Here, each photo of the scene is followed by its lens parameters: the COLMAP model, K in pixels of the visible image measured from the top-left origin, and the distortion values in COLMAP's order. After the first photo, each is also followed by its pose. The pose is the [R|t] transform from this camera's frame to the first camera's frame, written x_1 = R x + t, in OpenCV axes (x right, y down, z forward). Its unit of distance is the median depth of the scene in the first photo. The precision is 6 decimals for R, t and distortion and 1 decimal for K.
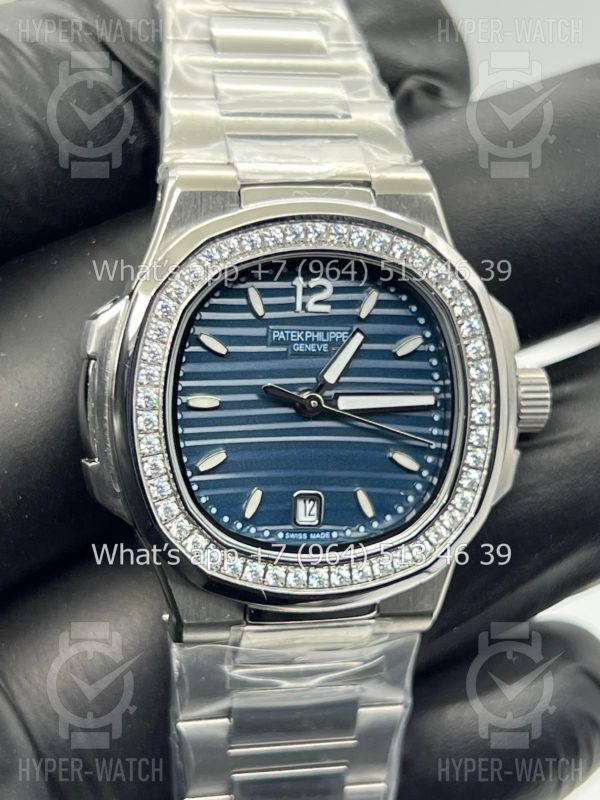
lens RADIAL K [[1990.2, 0, 295.8], [0, 1990.2, 401.4], [0, 0, 1]] dist [0.542435, 0.000000]
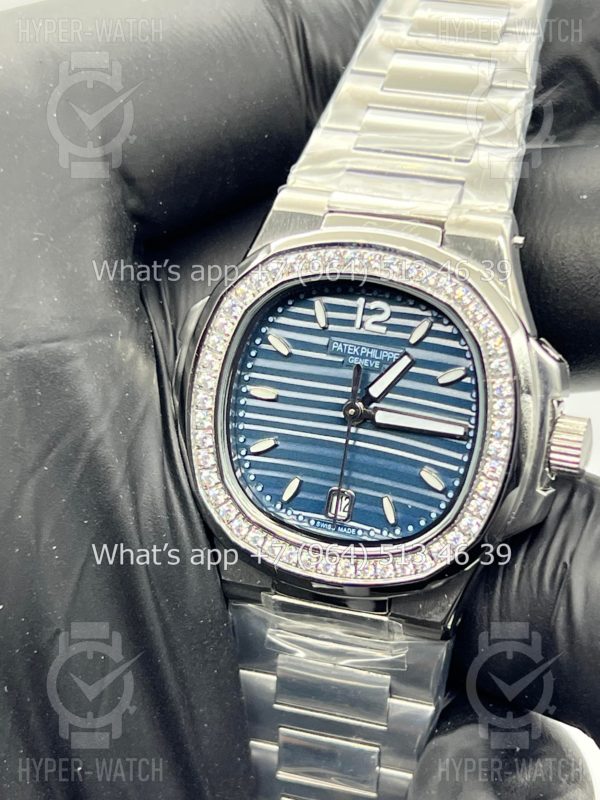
lens RADIAL K [[1990.2, 0, 305.1], [0, 1990.2, 401.6], [0, 0, 1]] dist [0.542435, 0.000000]
pose [[0.839526, 0.164720, -0.517749, 0.560615], [-0.173163, 0.984361, 0.032390, -0.035727], [0.514987, 0.062463, 0.854919, 0.031653]]
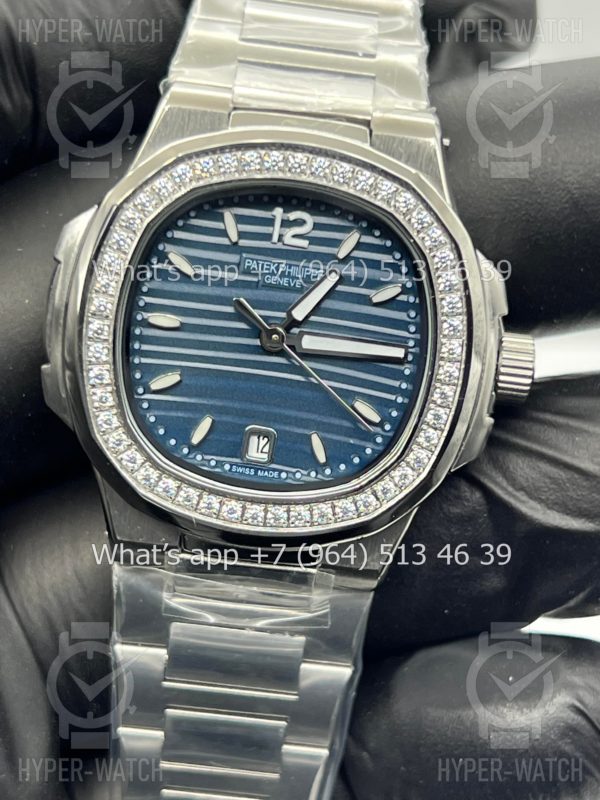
lens RADIAL K [[1990.2, 0, 285.5], [0, 1990.2, 380.0], [0, 0, 1]] dist [0.542435, 0.000000]
pose [[0.965228, 0.130347, -0.226592, 0.236859], [-0.139080, 0.990015, -0.022945, 0.043177], [0.221339, 0.053661, 0.973720, 0.049658]]
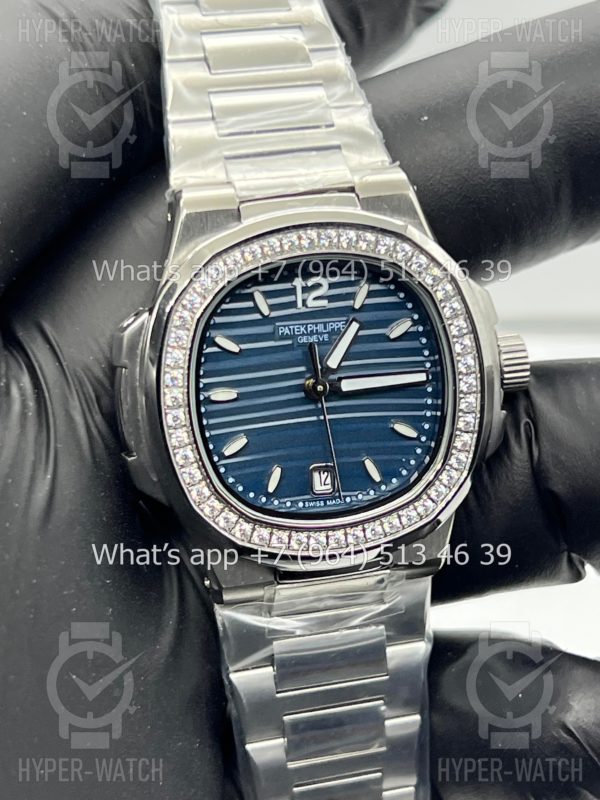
lens RADIAL K [[1990.2, 0, 302.1], [0, 1990.2, 401.7], [0, 0, 1]] dist [0.542435, 0.000000]
pose [[0.996306, -0.082344, -0.024381, 0.025857], [0.083663, 0.994732, 0.059235, -0.059043], [0.019375, -0.061056, 0.997946, -0.134965]]
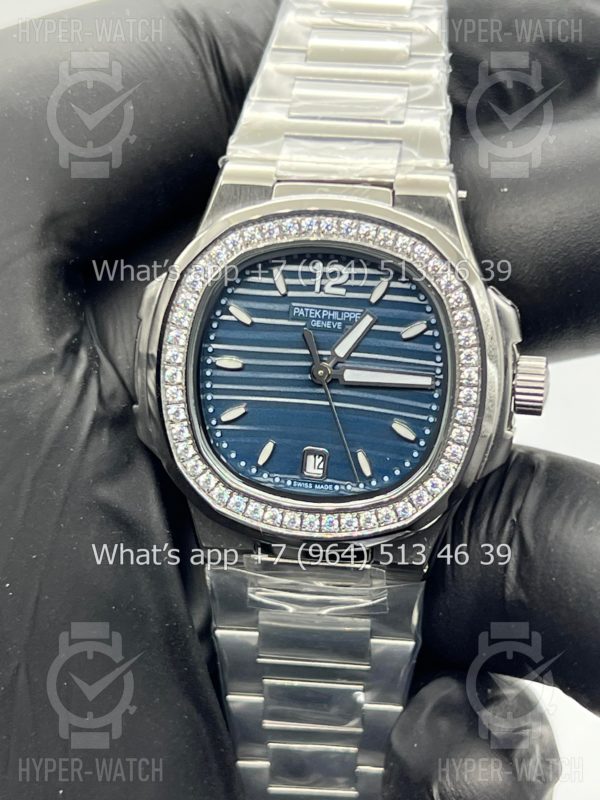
lens RADIAL K [[1990.2, 0, 303.5], [0, 1990.2, 398.4], [0, 0, 1]] dist [0.542435, 0.000000]
pose [[0.925372, 0.097485, -0.366310, 0.422473], [-0.084007, 0.995076, 0.052600, -0.044030], [0.369634, -0.017902, 0.929005, -0.078522]]
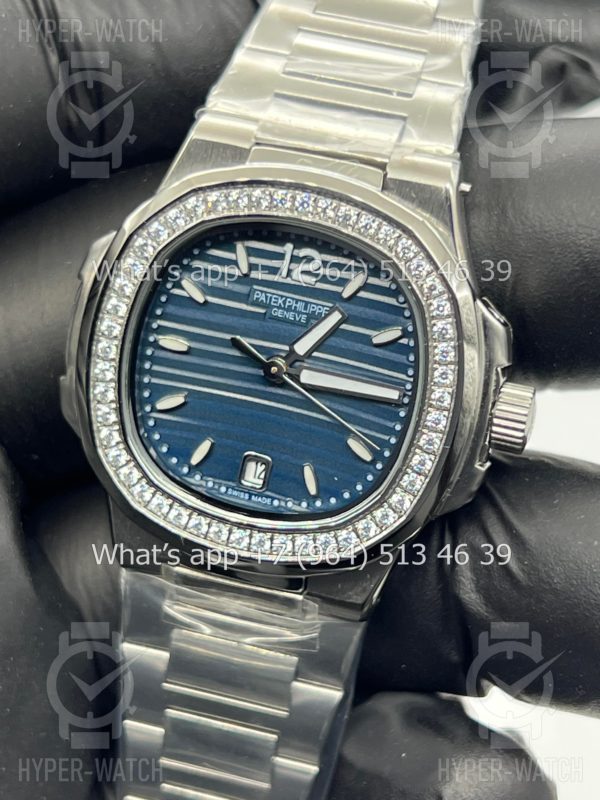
lens RADIAL K [[1990.2, 0, 290.2], [0, 1990.2, 393.2], [0, 0, 1]] dist [0.542435, 0.000000]
pose [[0.882415, 0.226156, -0.412549, 0.430757], [-0.217773, 0.973632, 0.067934, -0.057130], [0.417035, 0.029896, 0.908399, 0.090174]]
